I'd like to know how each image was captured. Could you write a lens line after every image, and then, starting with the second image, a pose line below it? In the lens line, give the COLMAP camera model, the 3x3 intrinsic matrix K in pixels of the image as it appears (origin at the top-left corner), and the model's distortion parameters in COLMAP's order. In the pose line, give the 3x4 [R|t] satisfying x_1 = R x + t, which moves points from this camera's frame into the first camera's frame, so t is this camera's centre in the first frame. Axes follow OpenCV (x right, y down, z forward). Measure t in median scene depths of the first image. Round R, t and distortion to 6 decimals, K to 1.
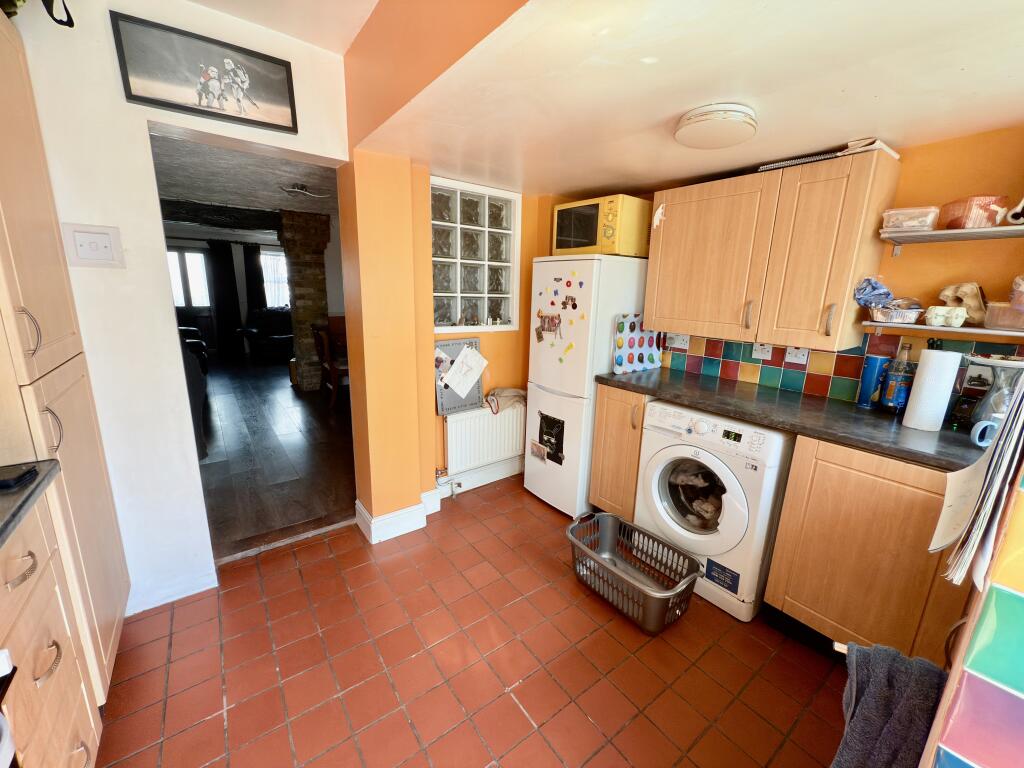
lens RADIAL K [[412.4, 0, 512.0], [0, 412.4, 382.0], [0, 0, 1]] dist [0.000259, 0.000083]
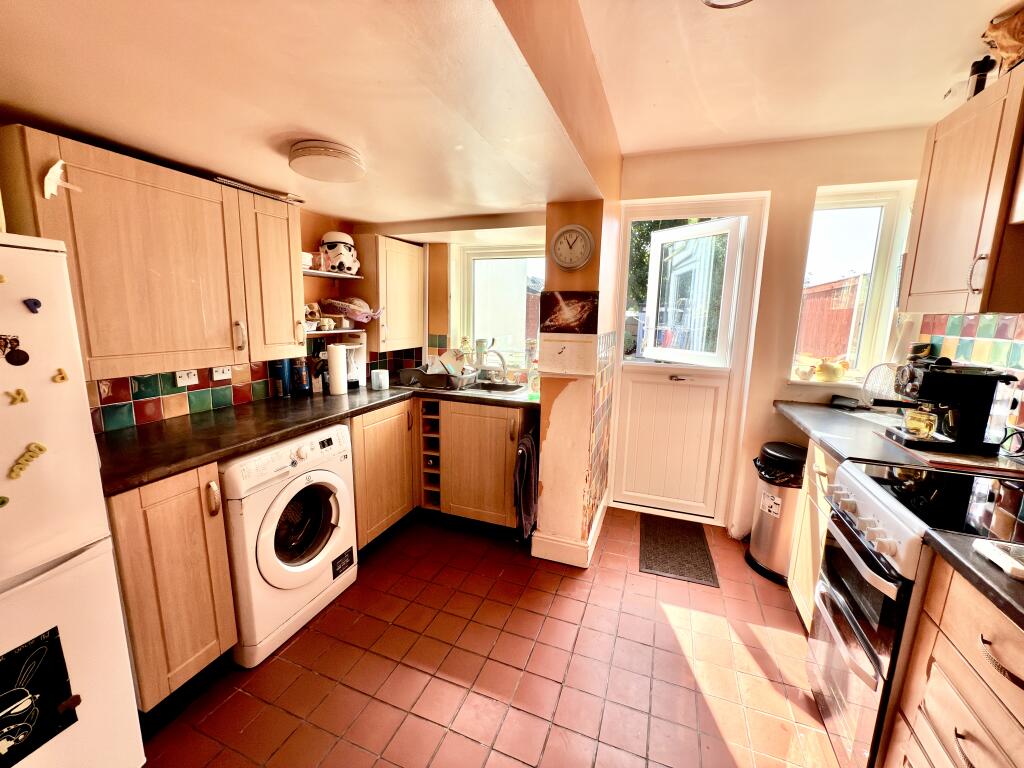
lens RADIAL K [[412.4, 0, 510.3], [0, 412.4, 384.2], [0, 0, 1]] dist [0.000259, 0.000083]
pose [[-0.537112, -0.181132, 0.823834, -0.498512], [0.156285, 0.938393, 0.308211, -0.228612], [-0.828906, 0.294297, -0.475714, 0.873026]]
